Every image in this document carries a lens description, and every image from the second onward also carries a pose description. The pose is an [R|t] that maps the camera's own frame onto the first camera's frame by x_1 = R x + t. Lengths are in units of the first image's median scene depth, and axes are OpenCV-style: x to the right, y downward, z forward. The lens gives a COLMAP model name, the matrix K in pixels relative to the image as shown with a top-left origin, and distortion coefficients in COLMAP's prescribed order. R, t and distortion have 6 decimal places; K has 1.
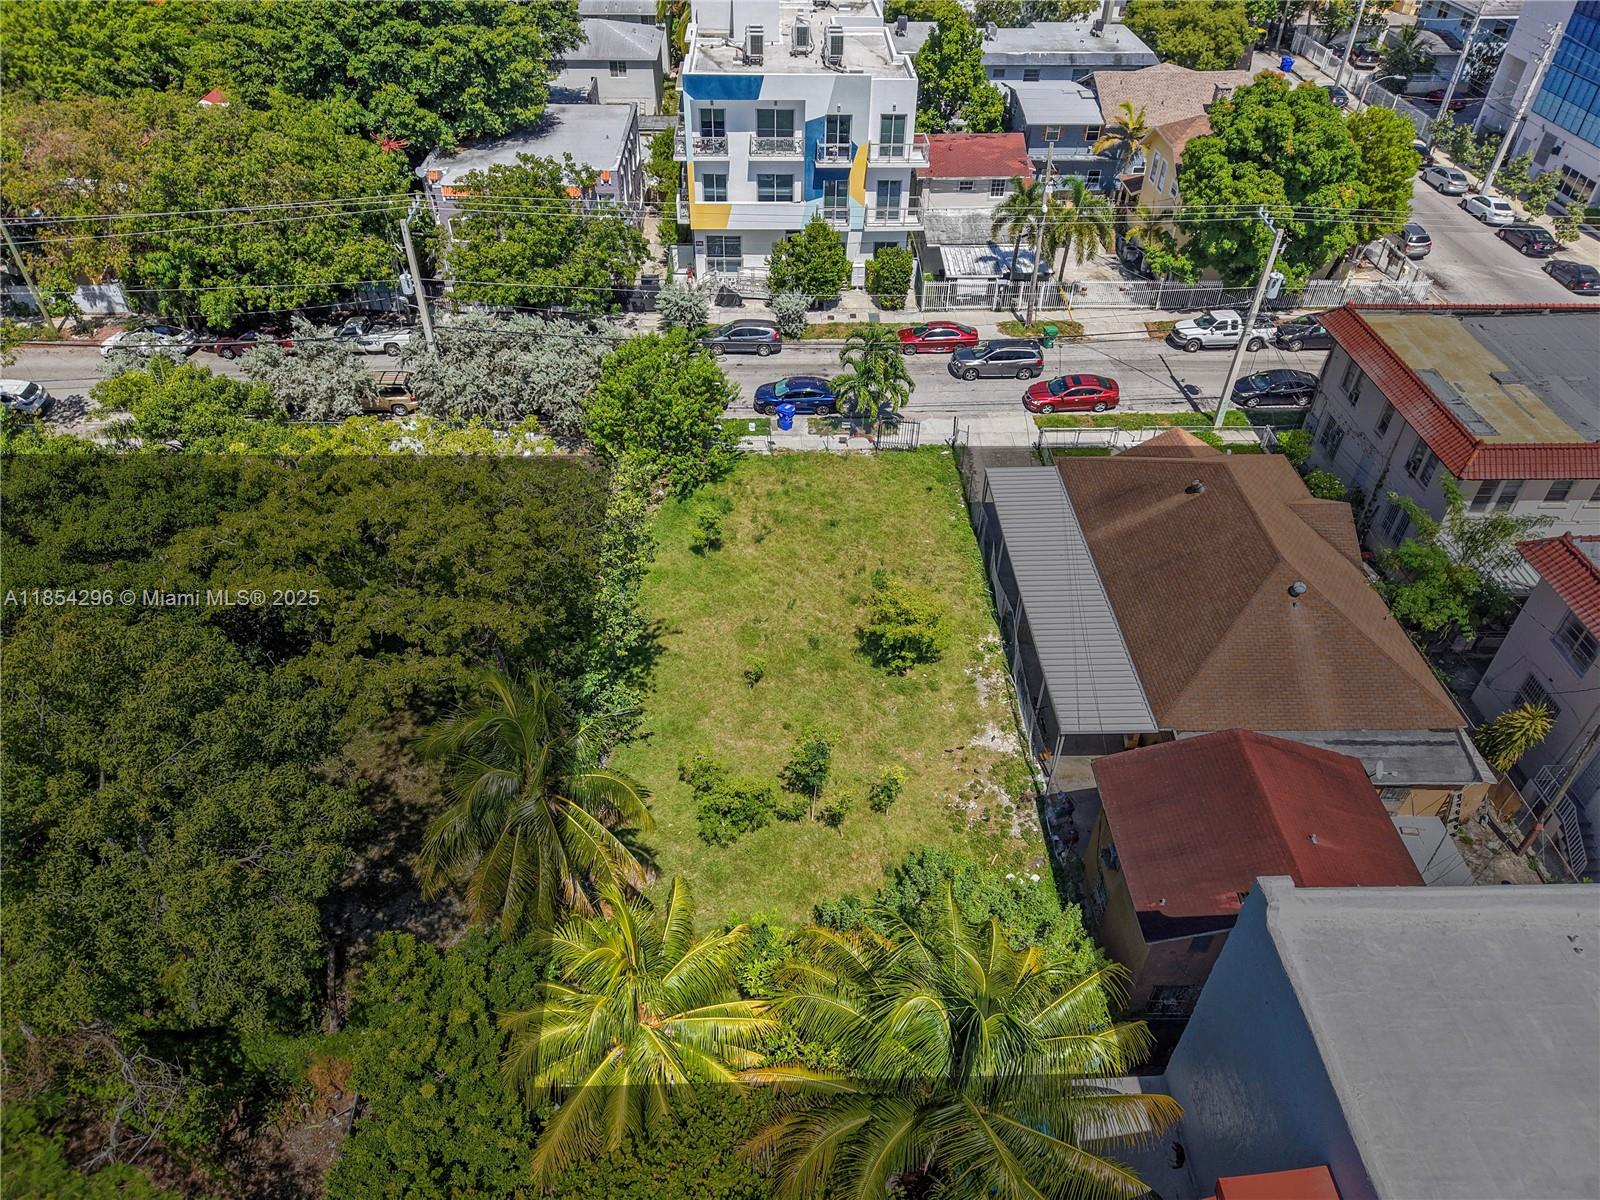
lens RADIAL K [[1083.0, 0, 800.0], [0, 1083.0, 600.0], [0, 0, 1]] dist [0.000026, -0.002545]
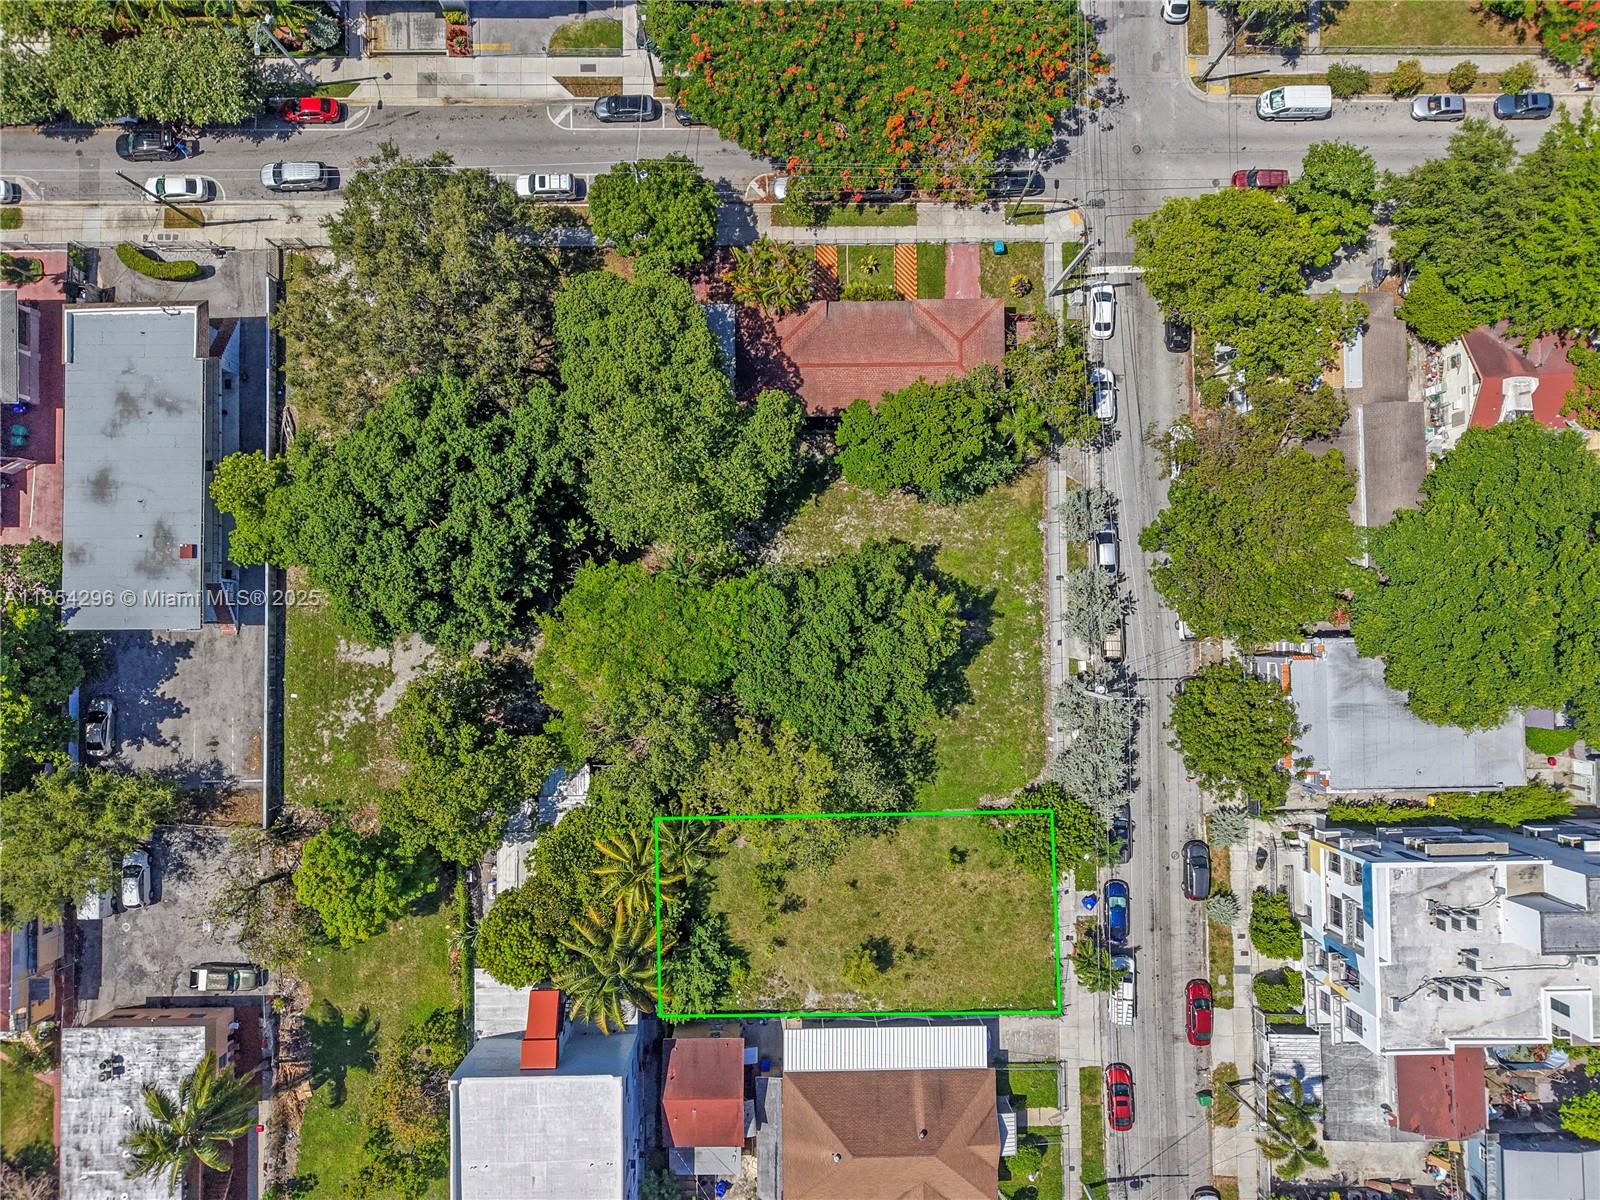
lens RADIAL K [[1083.0, 0, 800.0], [0, 1083.0, 600.0], [0, 0, 1]] dist [0.000026, -0.002545]
pose [[-0.019415, 0.998454, -0.052077, -0.326687], [-0.656552, 0.026550, 0.753813, -0.986794], [0.754031, 0.048827, 0.655022, -0.319732]]
